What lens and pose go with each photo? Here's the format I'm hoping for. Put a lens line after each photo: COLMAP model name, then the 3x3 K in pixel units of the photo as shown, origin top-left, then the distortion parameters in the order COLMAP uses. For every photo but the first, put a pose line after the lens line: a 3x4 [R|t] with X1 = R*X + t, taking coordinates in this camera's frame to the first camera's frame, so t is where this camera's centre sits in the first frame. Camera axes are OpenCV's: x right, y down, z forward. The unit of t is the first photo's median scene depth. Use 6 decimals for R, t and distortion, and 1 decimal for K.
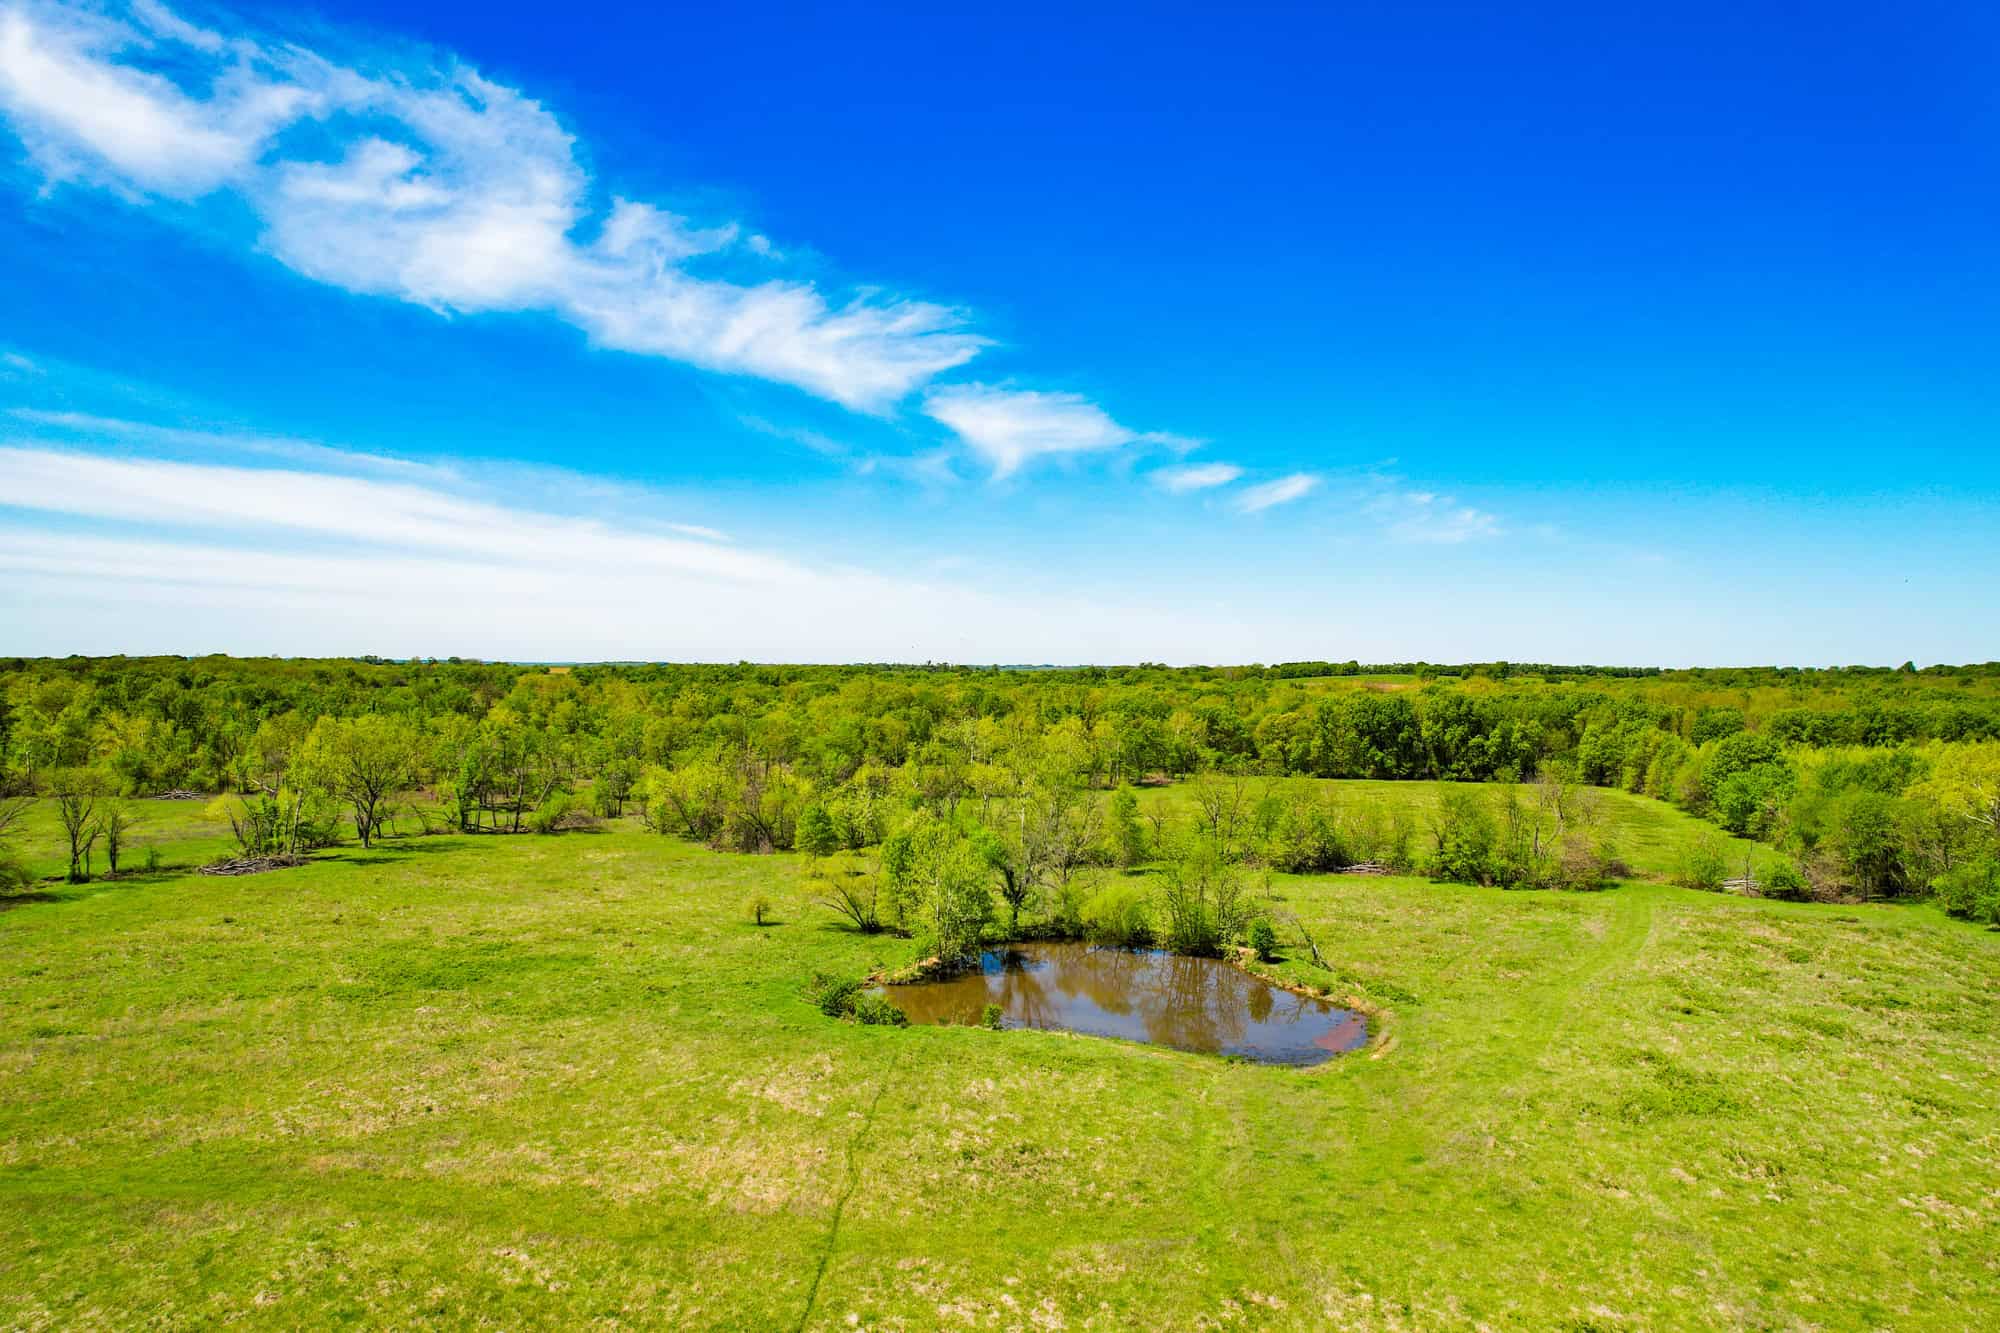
lens RADIAL K [[1198.1, 0, 995.1], [0, 1198.1, 674.0], [0, 0, 1]] dist [-0.025277, 0.001815]
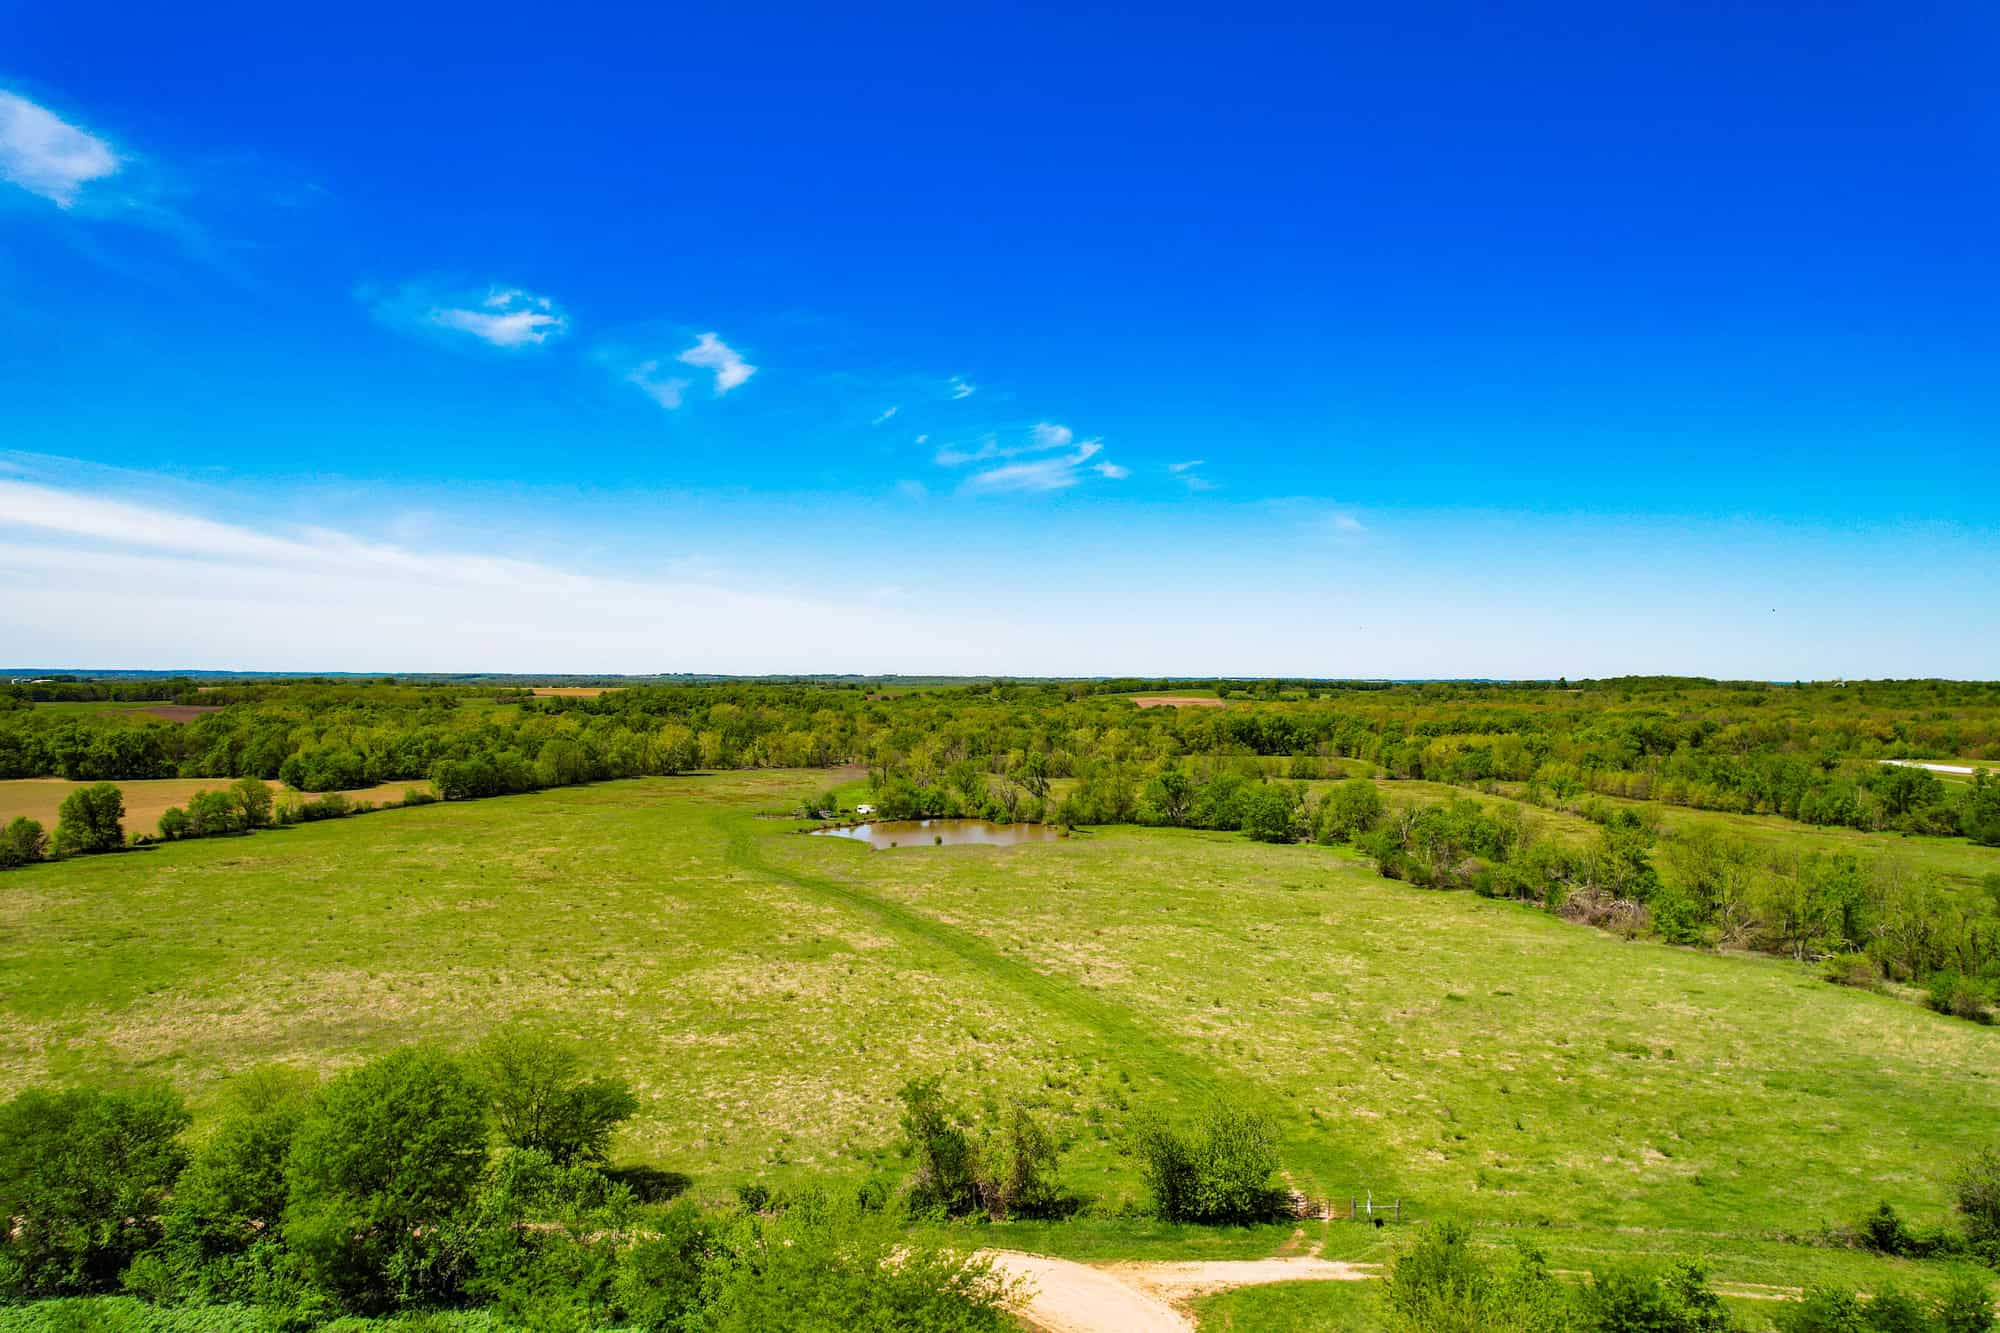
lens RADIAL K [[1273.6, 0, 1000.0], [0, 1273.6, 666.5], [0, 0, 1]] dist [-0.071166, 0.061393]
pose [[0.980129, 0.001632, 0.198356, -0.090374], [-0.000084, 0.999969, -0.007810, -0.008501], [-0.198363, 0.007638, 0.980099, -0.183476]]
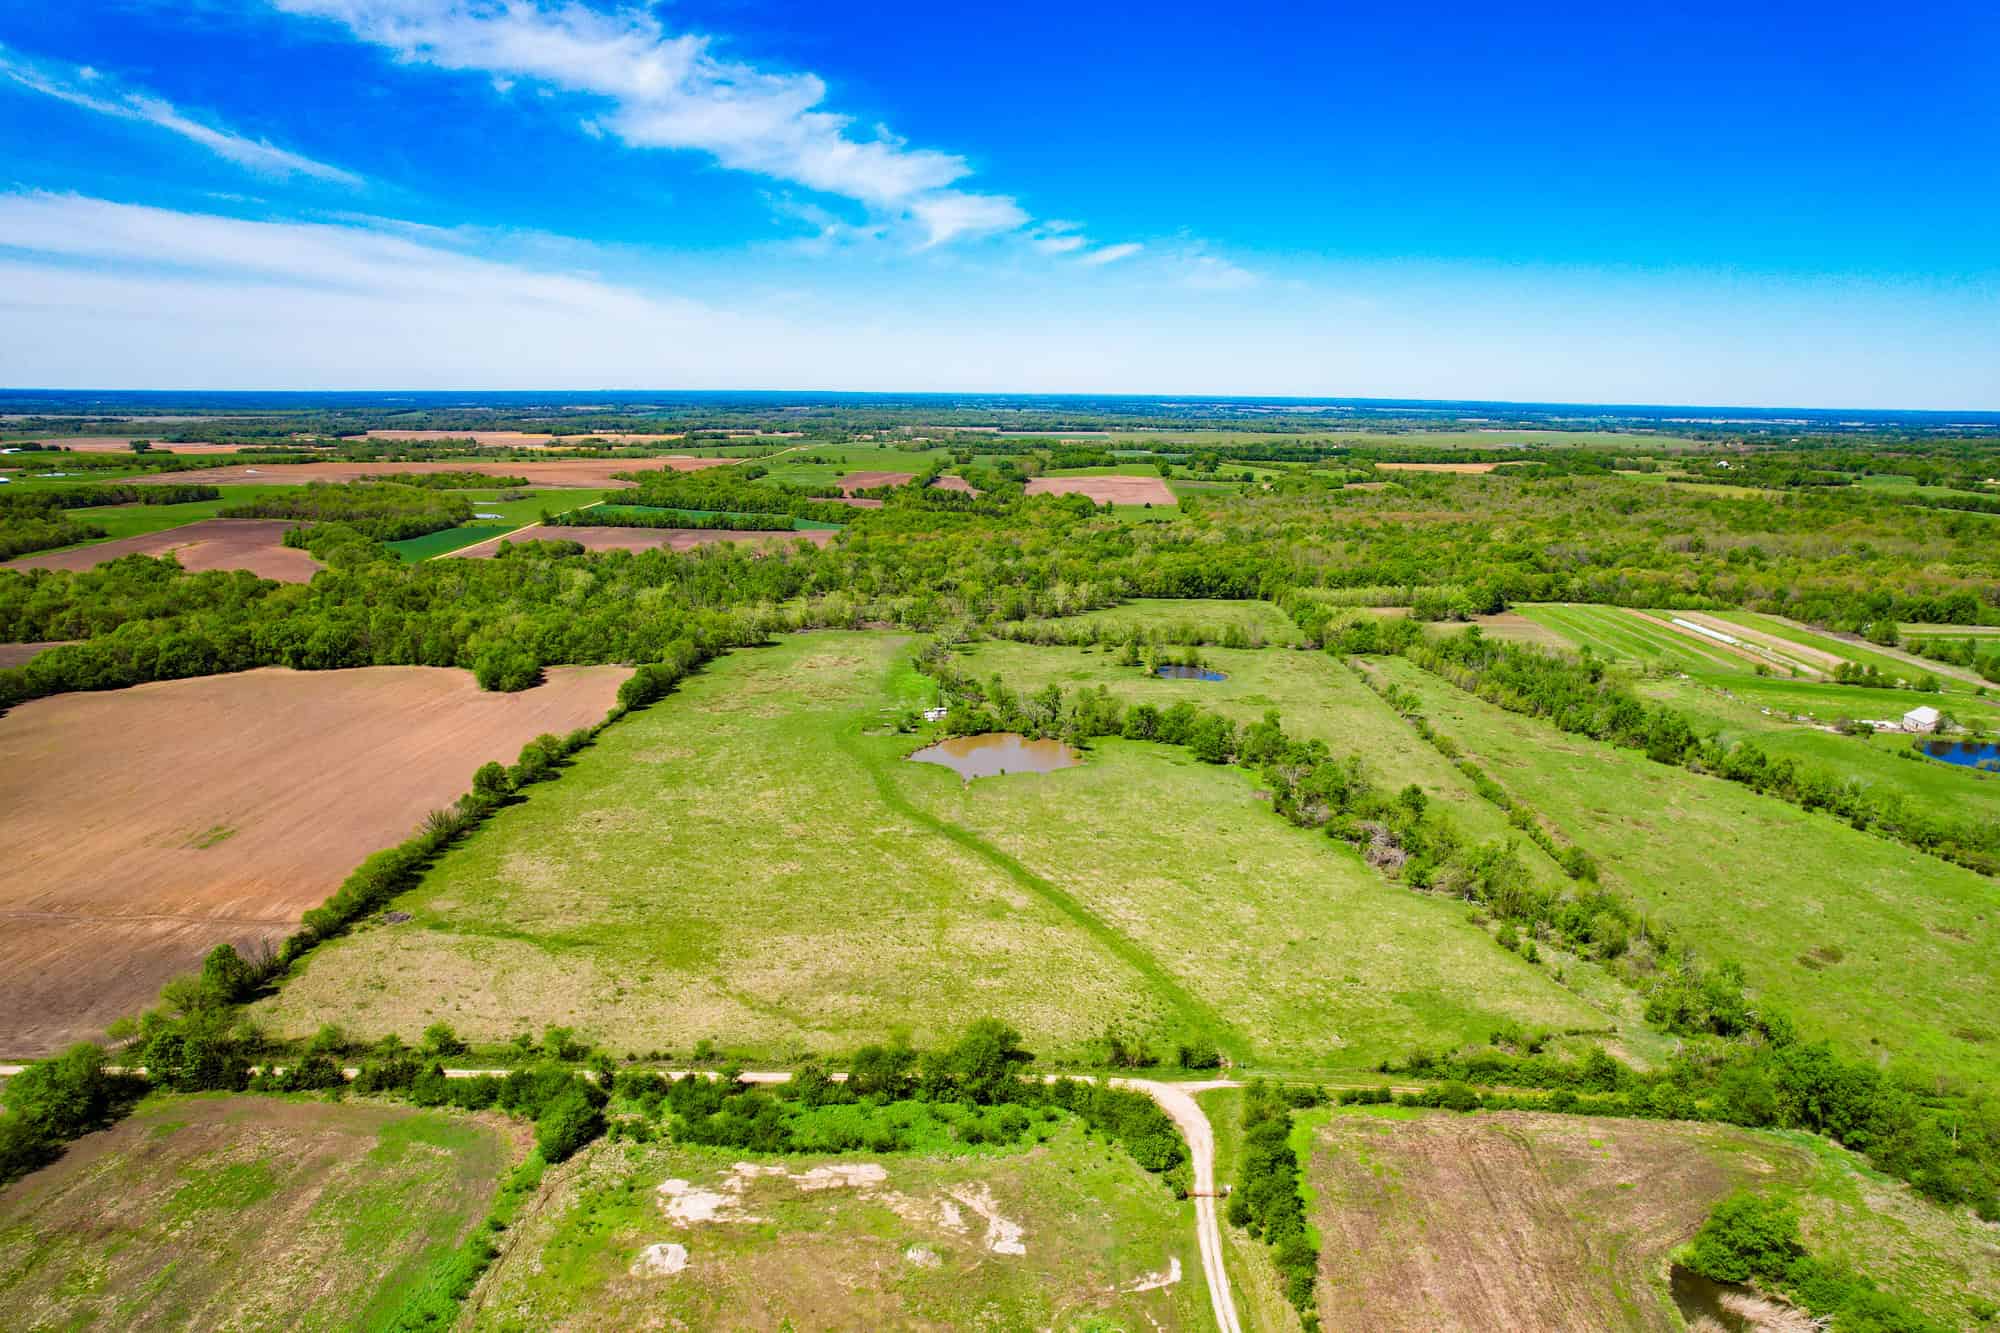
lens RADIAL K [[1273.6, 0, 1000.0], [0, 1273.6, 666.5], [0, 0, 1]] dist [-0.071166, 0.061393]
pose [[0.968551, -0.048547, 0.244035, -0.125822], [-0.004883, 0.976884, 0.213713, -0.059953], [-0.248769, -0.208183, 0.945925, -0.256734]]
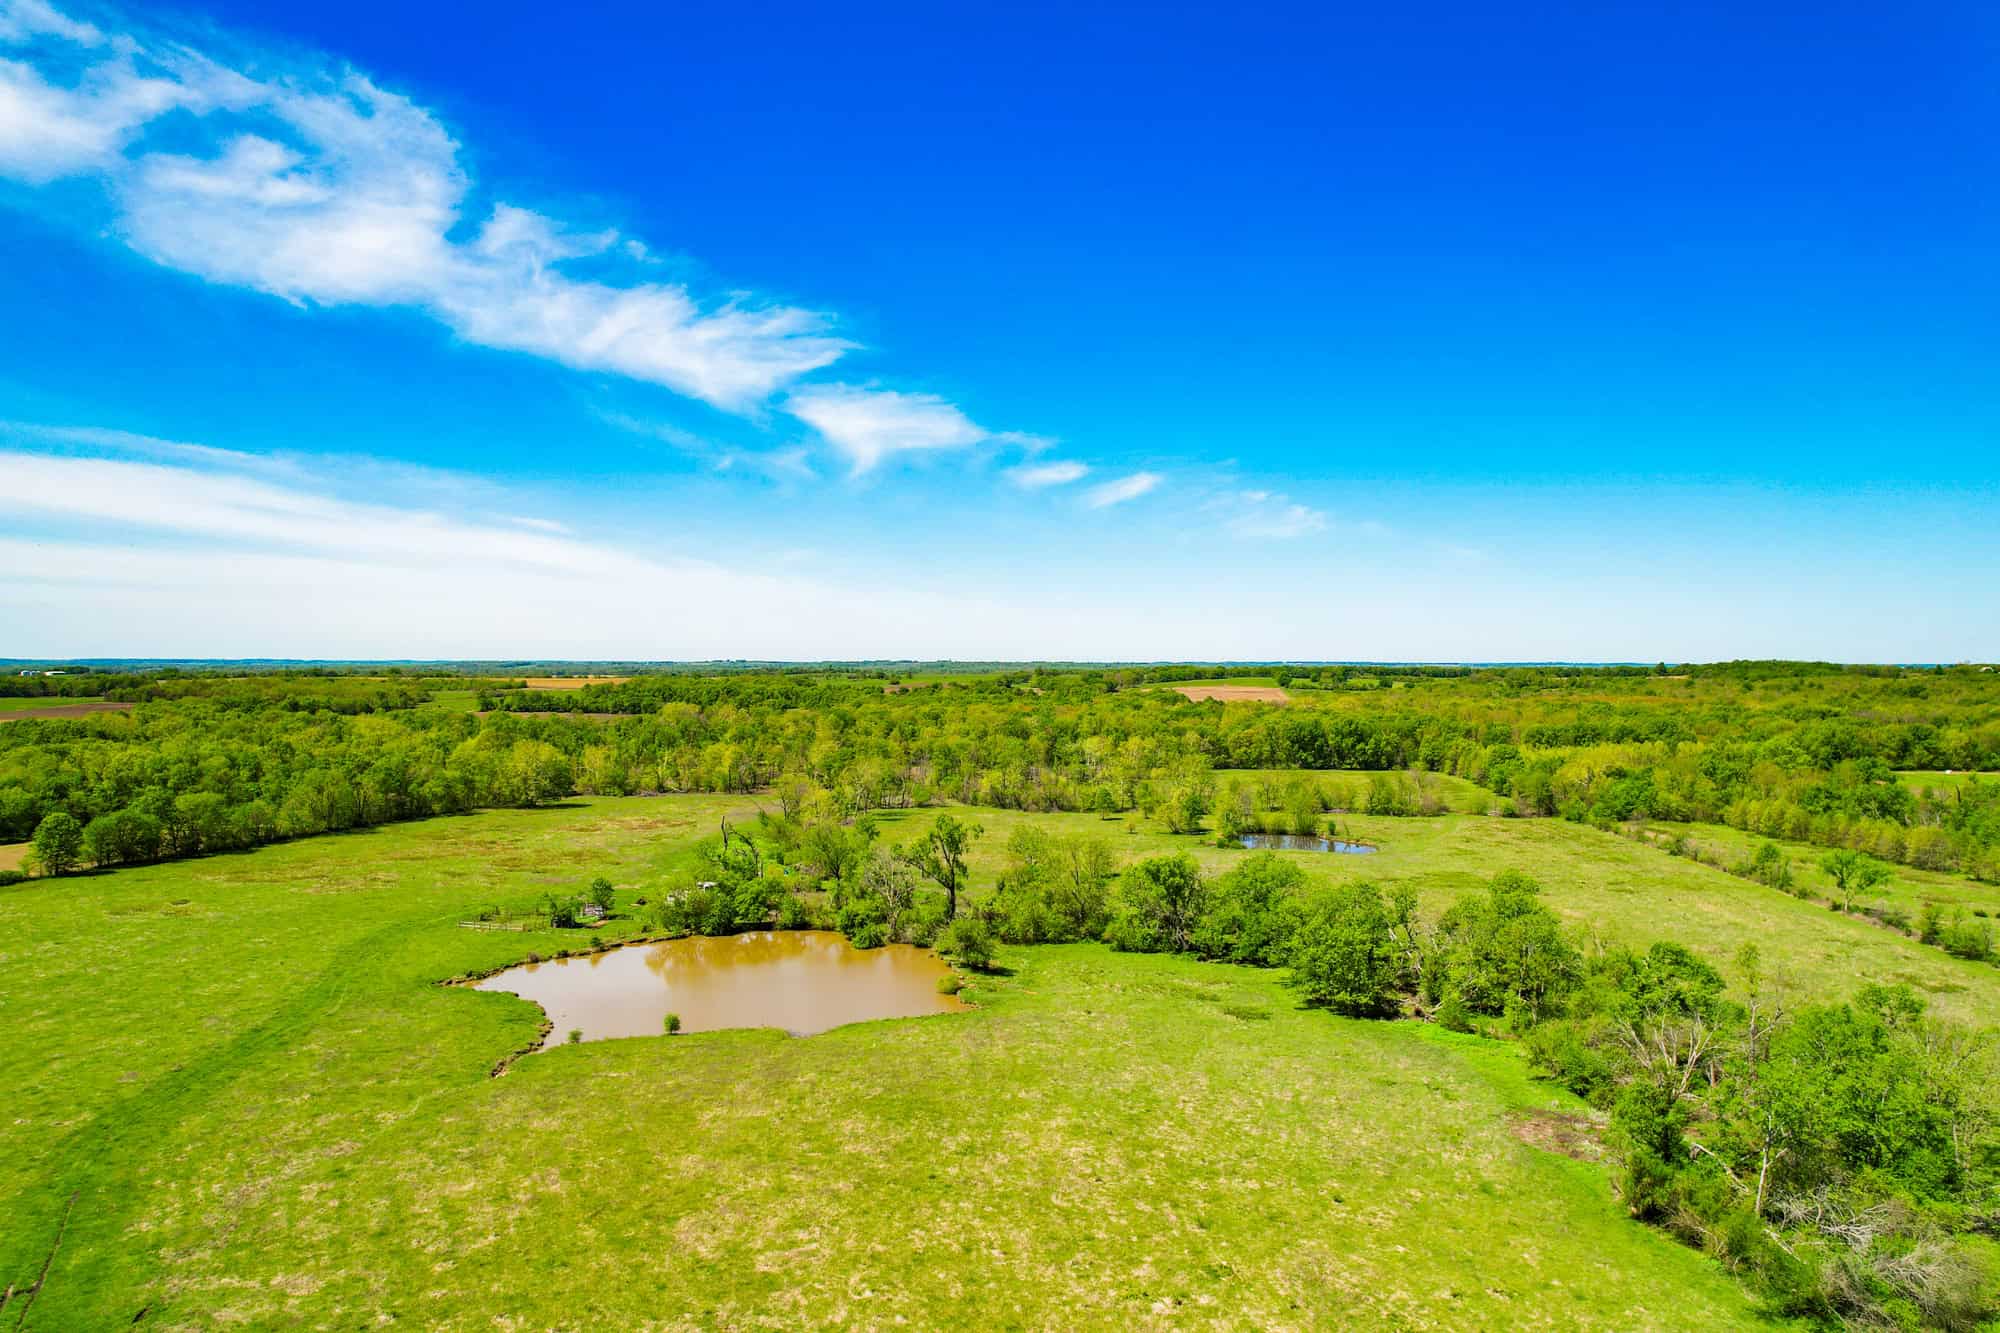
lens RADIAL K [[1273.6, 0, 1000.0], [0, 1273.6, 666.5], [0, 0, 1]] dist [-0.071166, 0.061393]
pose [[0.988653, -0.004739, 0.150145, -0.059156], [0.004151, 0.999982, 0.004226, -0.010569], [-0.150162, -0.003555, 0.988655, -0.109965]]
